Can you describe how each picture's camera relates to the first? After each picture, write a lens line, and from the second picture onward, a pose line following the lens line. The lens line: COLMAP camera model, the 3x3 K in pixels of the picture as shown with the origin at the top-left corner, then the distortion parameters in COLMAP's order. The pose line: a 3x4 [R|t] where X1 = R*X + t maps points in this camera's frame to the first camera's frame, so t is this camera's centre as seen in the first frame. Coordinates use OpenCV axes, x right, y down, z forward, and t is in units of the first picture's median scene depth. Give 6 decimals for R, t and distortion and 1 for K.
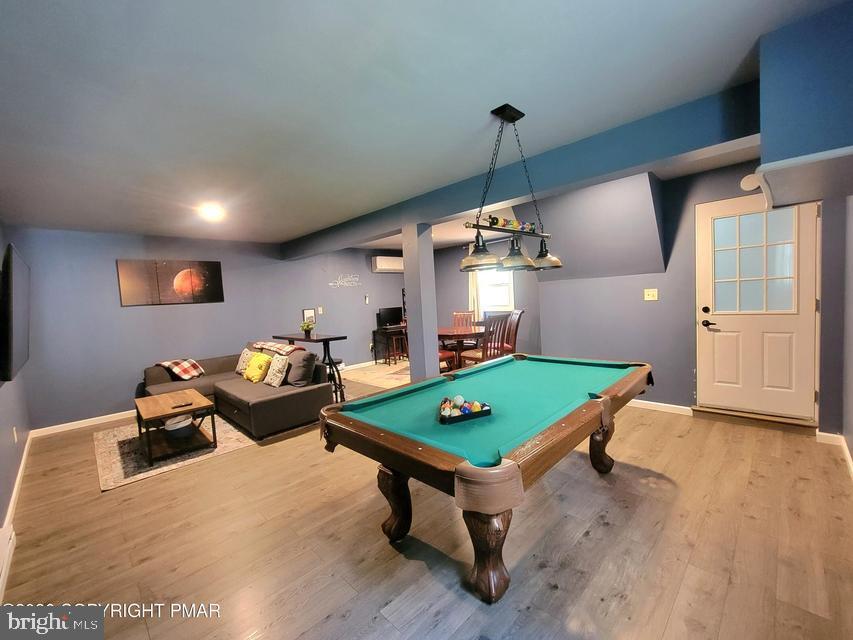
lens RADIAL K [[353.2, 0, 425.9], [0, 353.2, 320.0], [0, 0, 1]] dist [-0.004612, 0.001144]
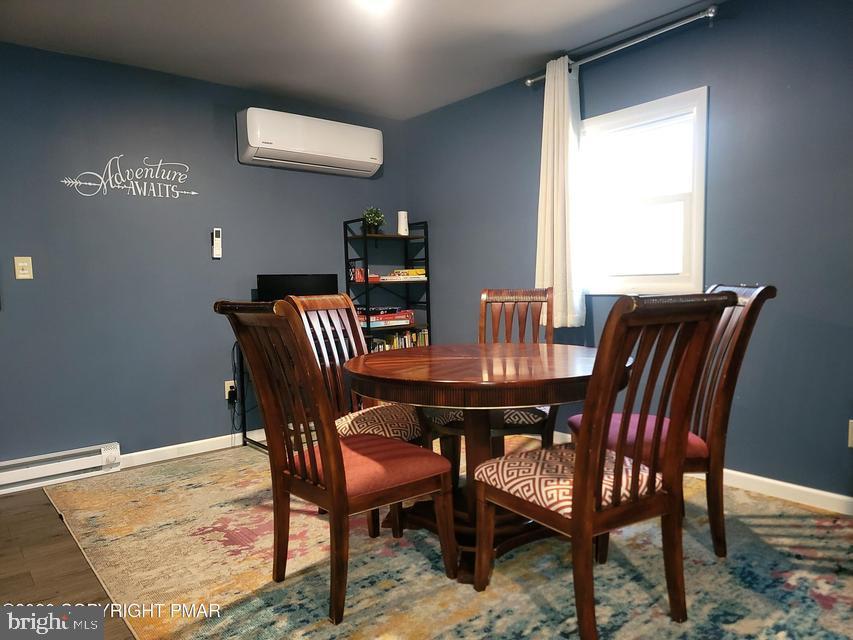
lens RADIAL K [[599.9, 0, 426.4], [0, 599.9, 320.3], [0, 0, 1]] dist [0.062677, -0.046352]
pose [[0.996527, 0.039453, -0.073328, 0.074203], [-0.039350, 0.999221, 0.002848, 0.001968], [0.073383, 0.000048, 0.997304, 0.519965]]
